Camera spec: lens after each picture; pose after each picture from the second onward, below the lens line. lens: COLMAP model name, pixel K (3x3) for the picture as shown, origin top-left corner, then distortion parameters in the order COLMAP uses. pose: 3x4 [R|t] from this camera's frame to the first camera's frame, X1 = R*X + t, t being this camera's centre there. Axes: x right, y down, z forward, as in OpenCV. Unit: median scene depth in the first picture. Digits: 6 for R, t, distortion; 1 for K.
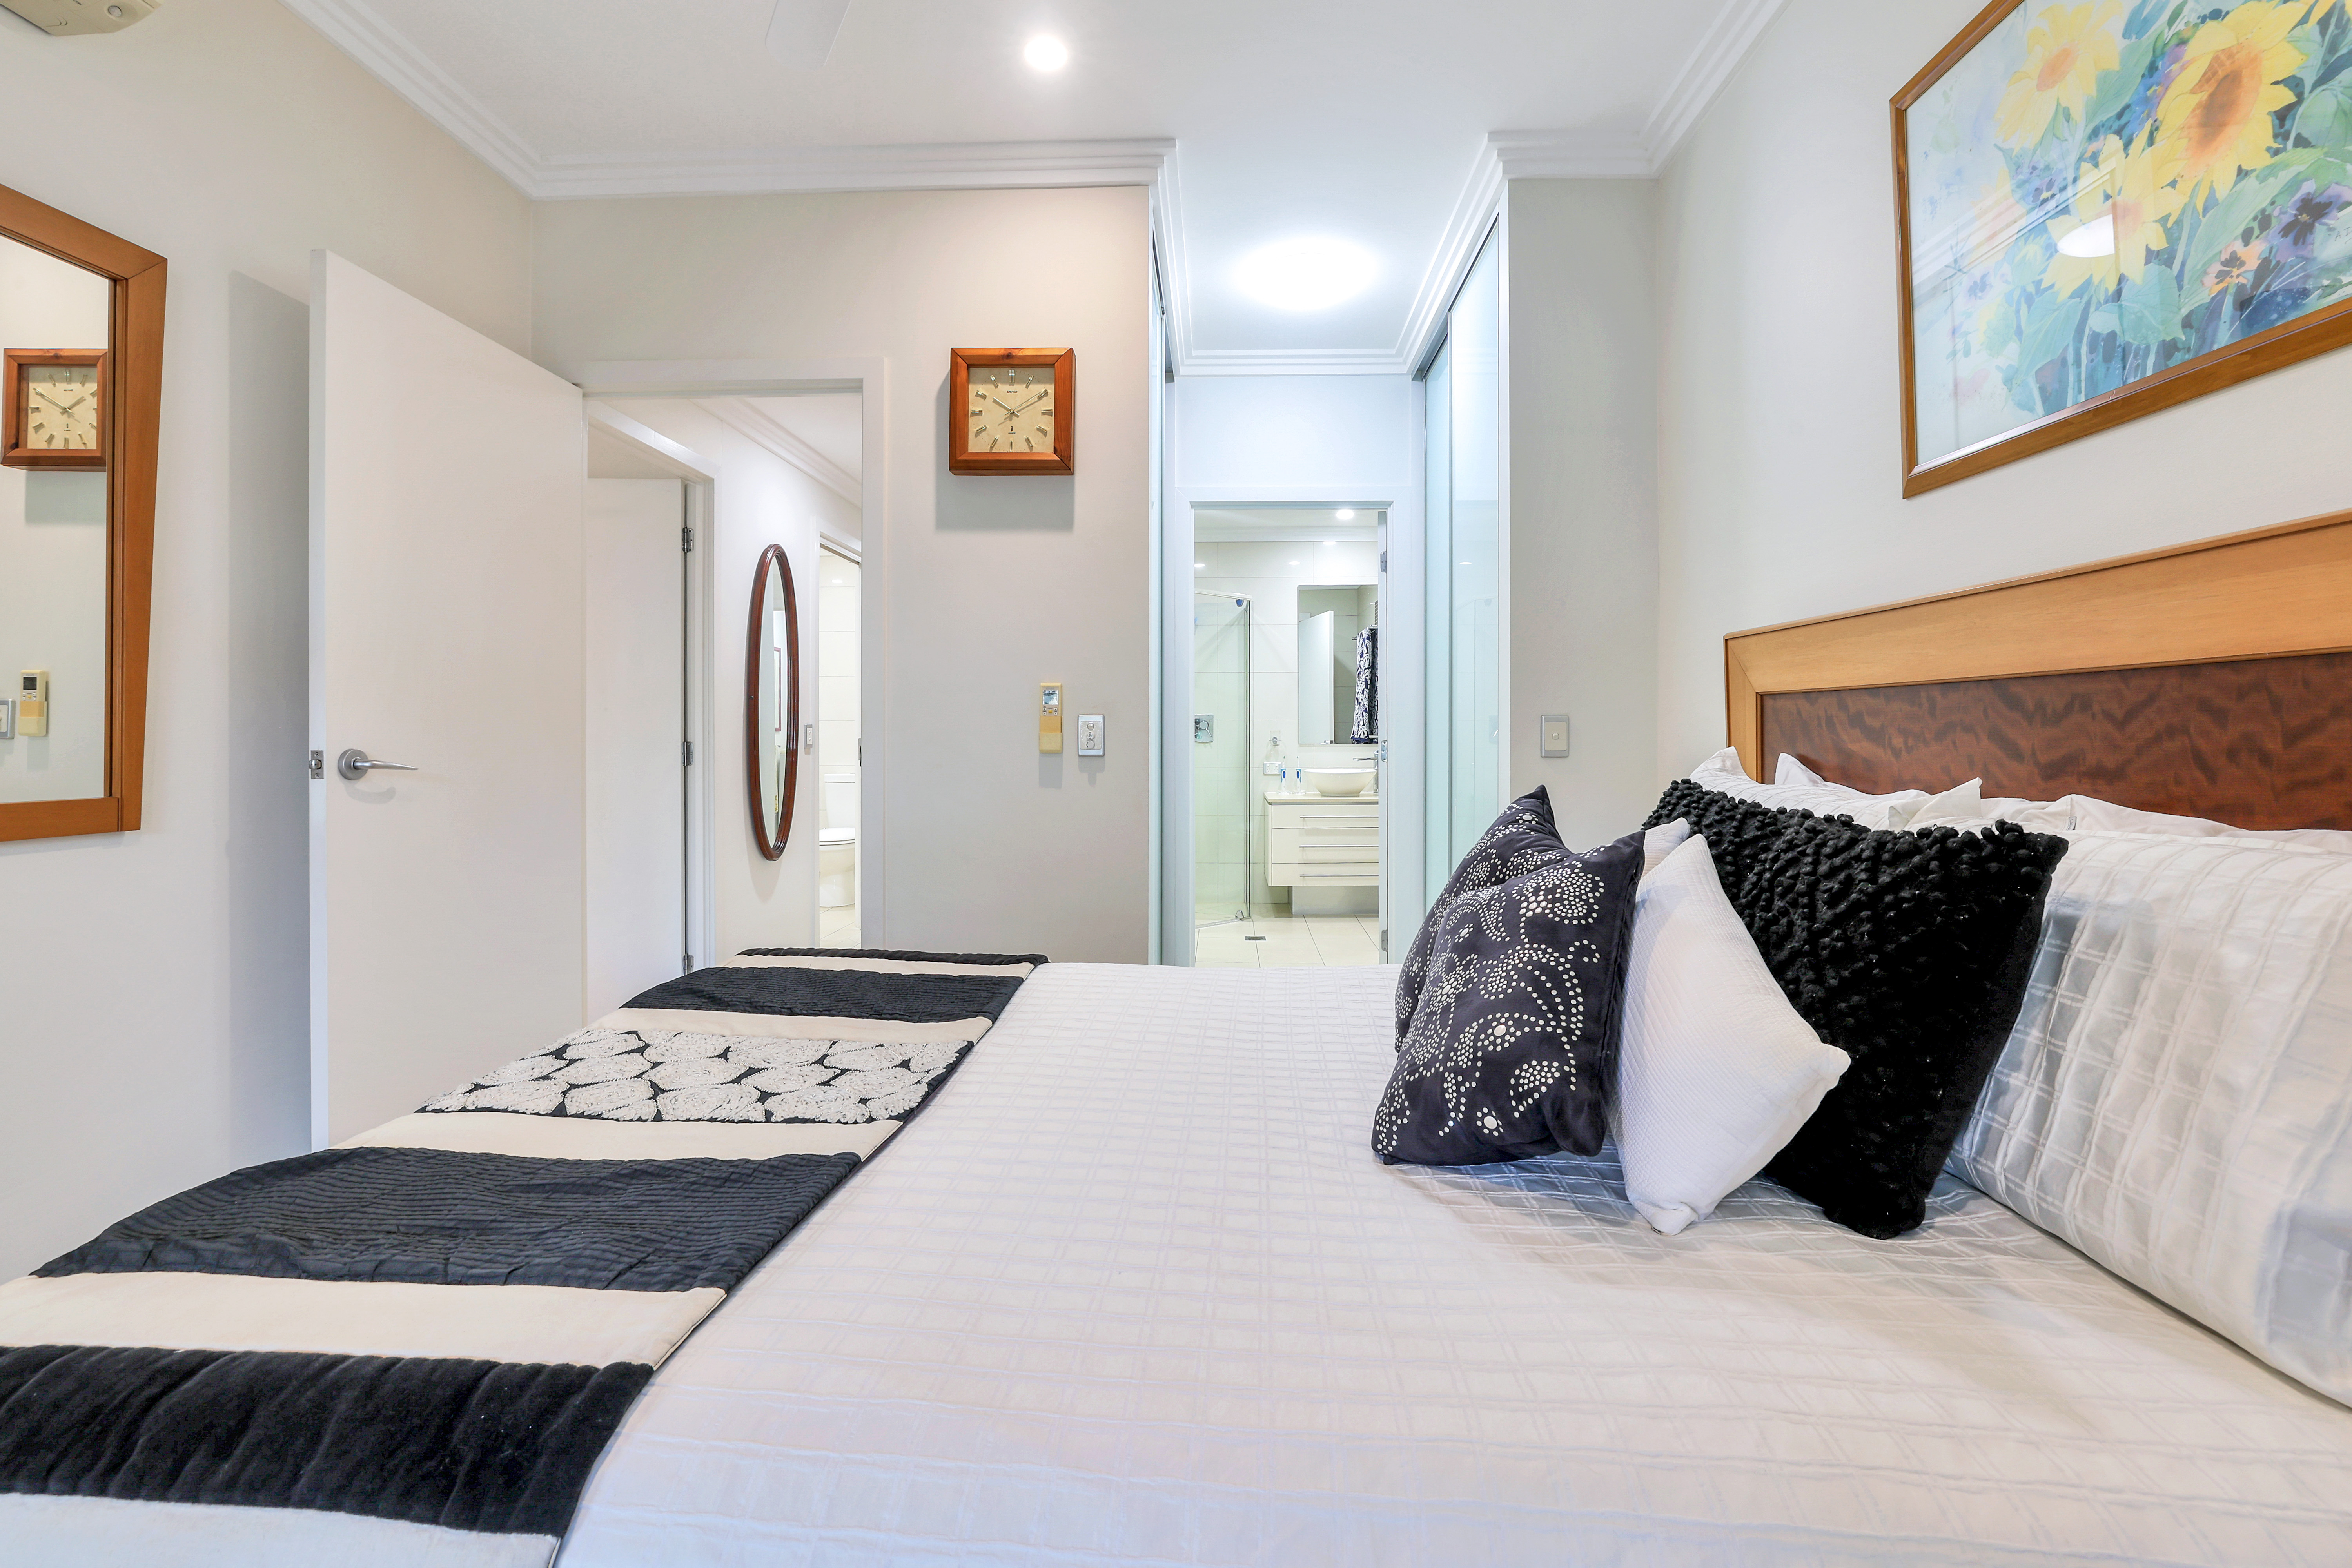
lens RADIAL K [[1011.7, 0, 1179.4], [0, 1011.7, 723.6], [0, 0, 1]] dist [0.000776, 0.000577]
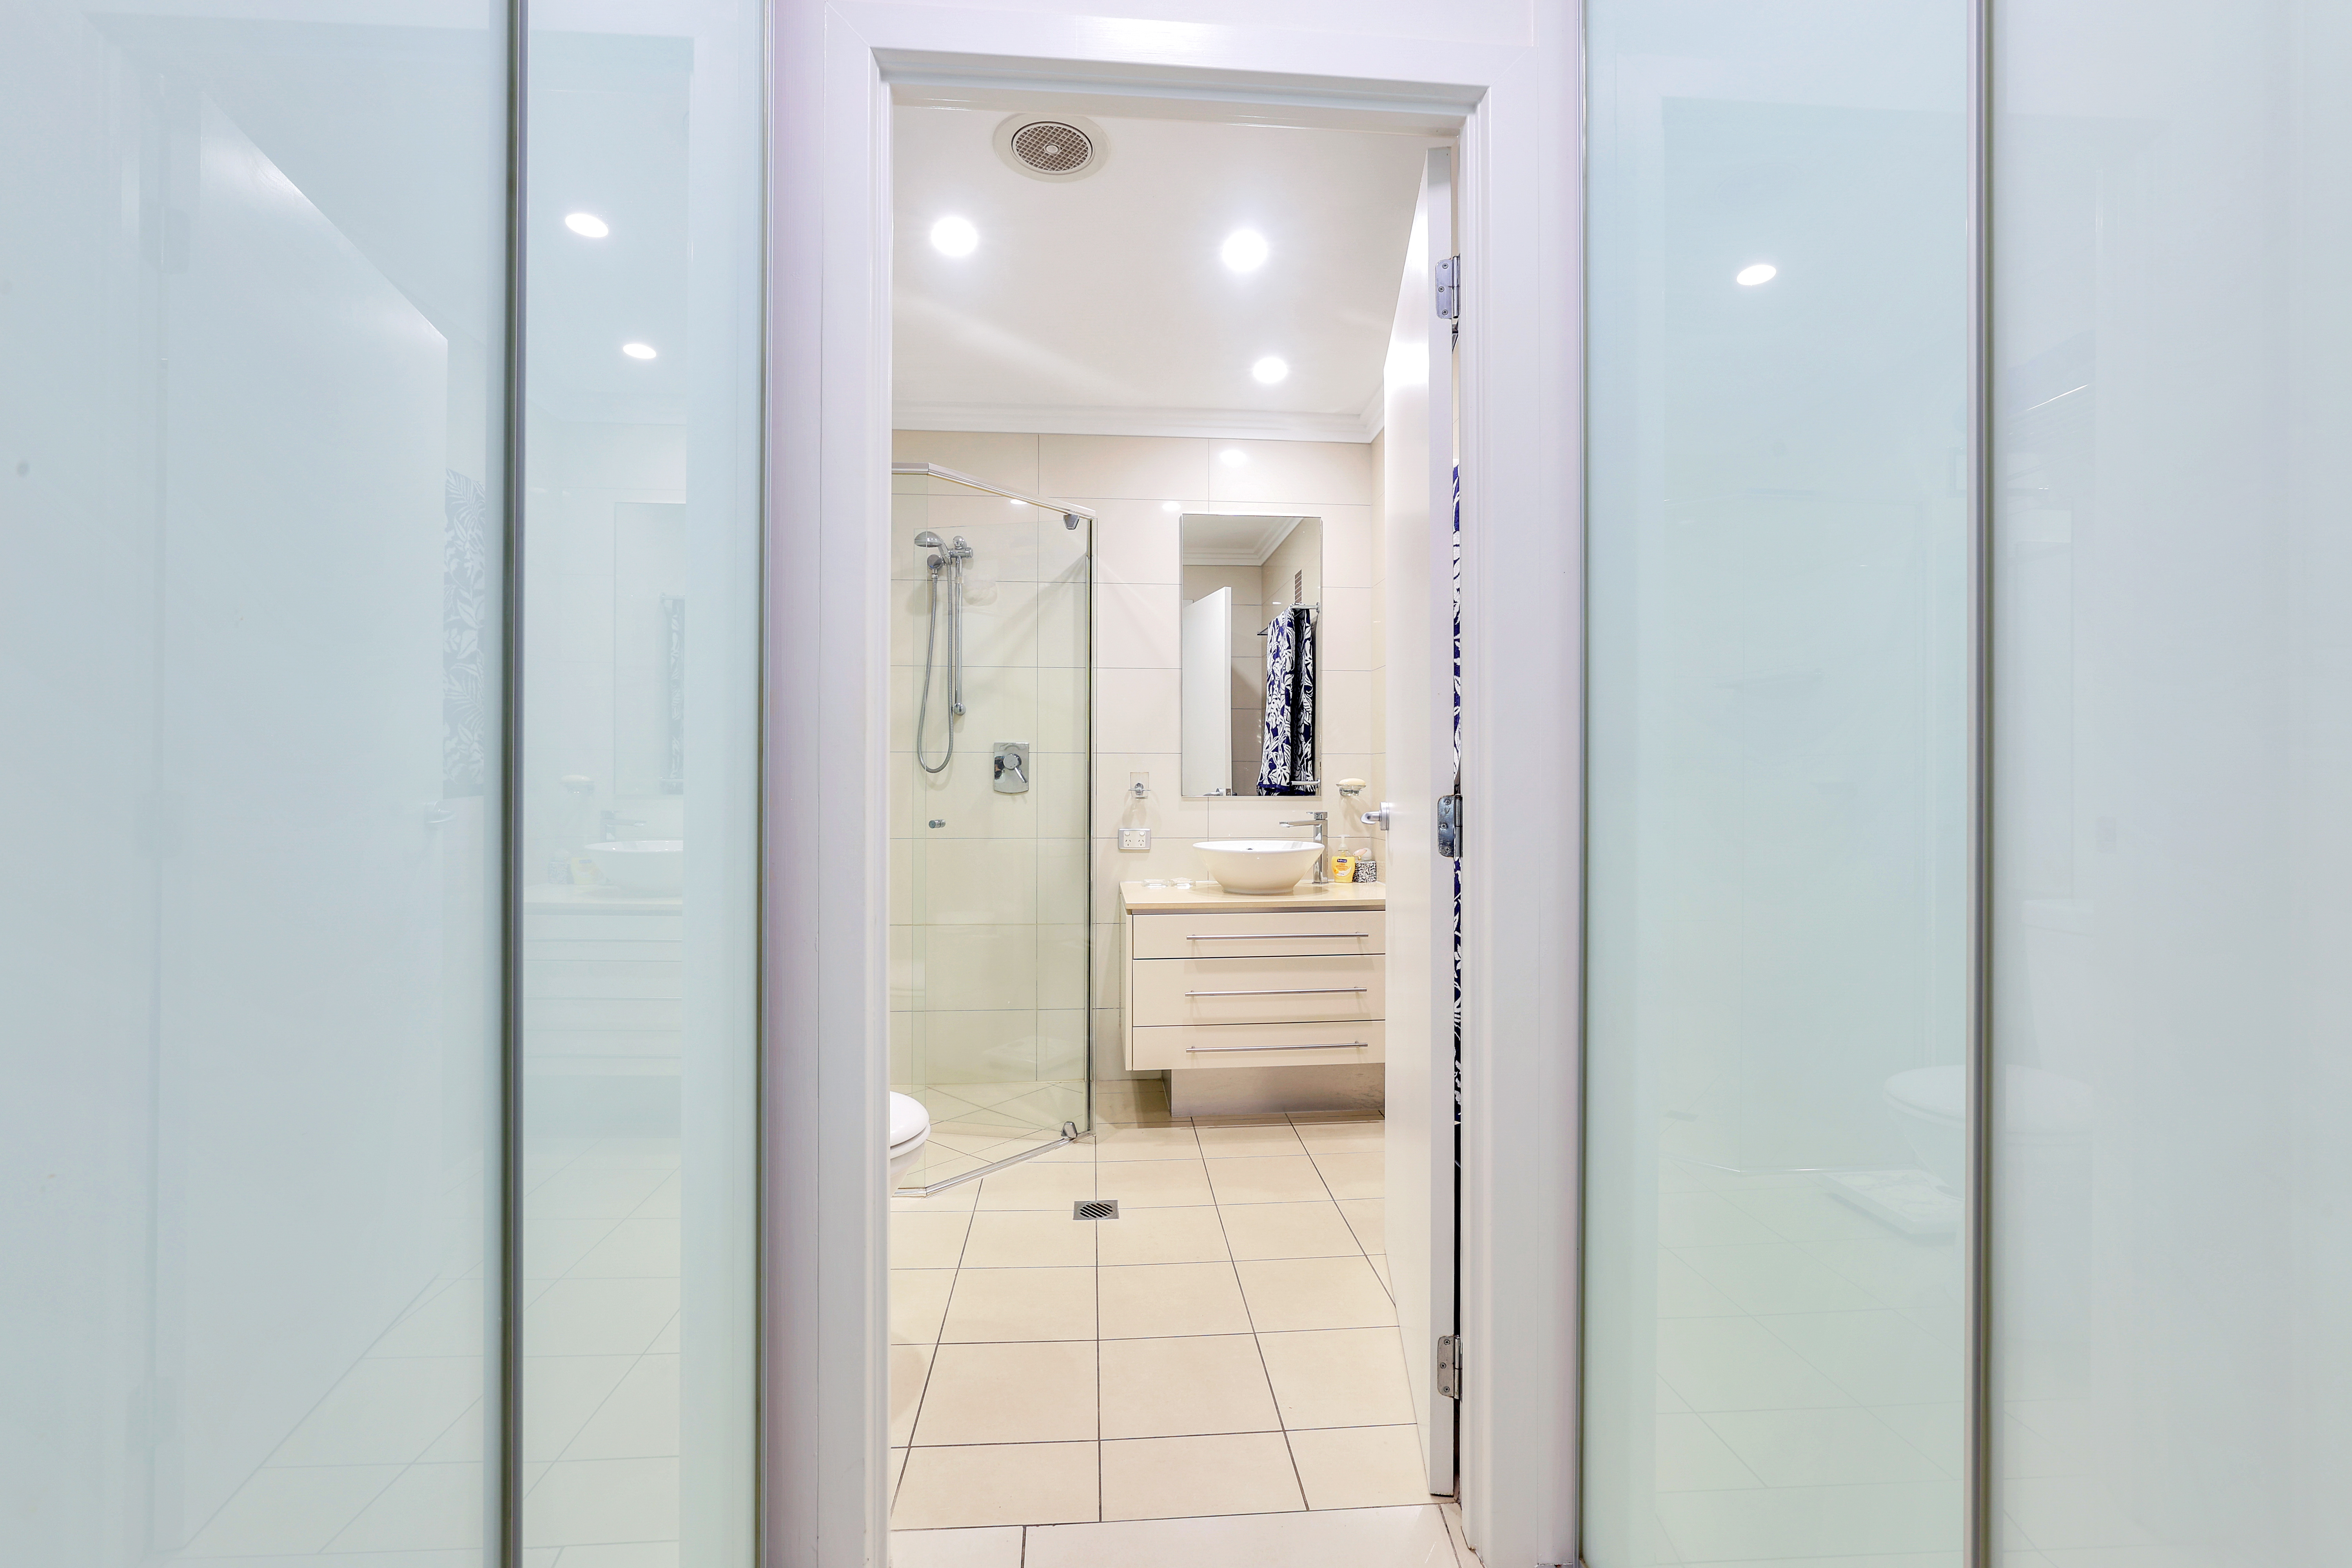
lens RADIAL K [[1016.2, 0, 1176.9], [0, 1016.2, 769.1], [0, 0, 1]] dist [-0.000450, -0.000019]
pose [[0.991749, 0.002284, 0.128175, 0.042958], [-0.002176, 0.999997, -0.000985, 0.005381], [-0.128177, 0.000698, 0.991751, 0.438456]]
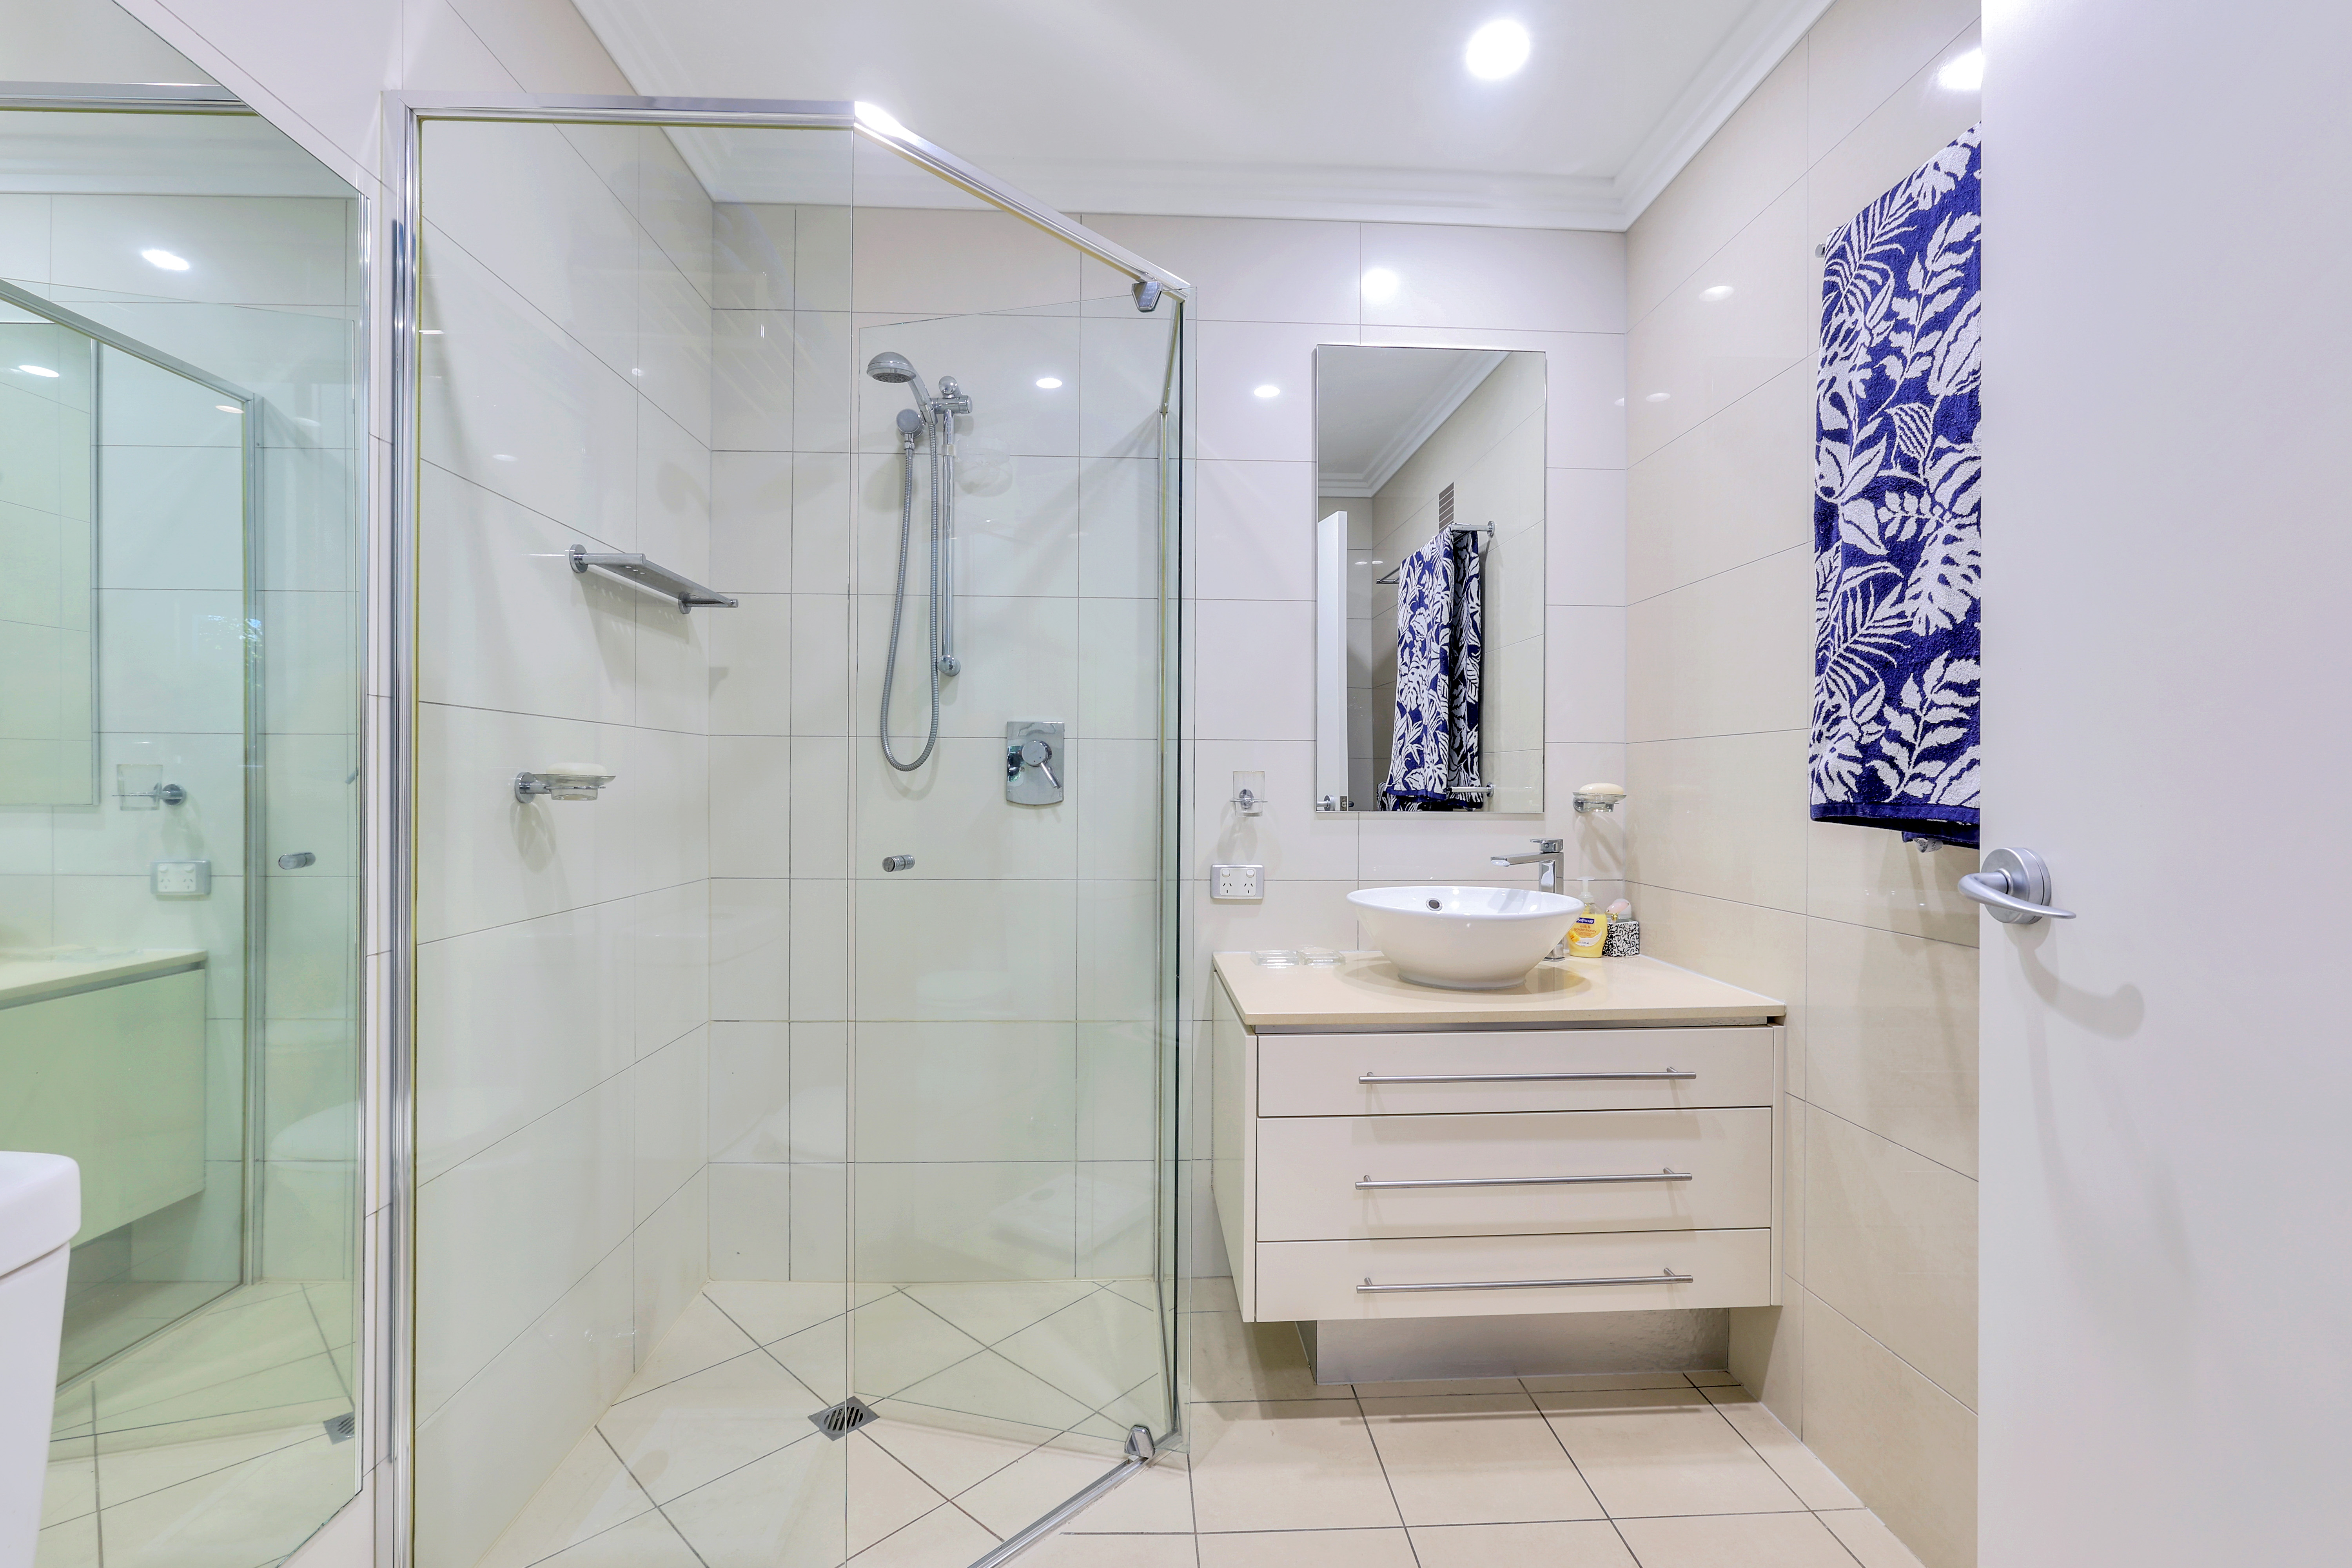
lens RADIAL K [[1009.9, 0, 1165.3], [0, 1009.9, 783.7], [0, 0, 1]] dist [-0.003185, -0.000117]
pose [[0.995942, 0.004363, 0.089886, 0.037392], [-0.005307, 0.999933, 0.010272, 0.007373], [-0.089835, -0.010707, 0.995899, 0.662893]]
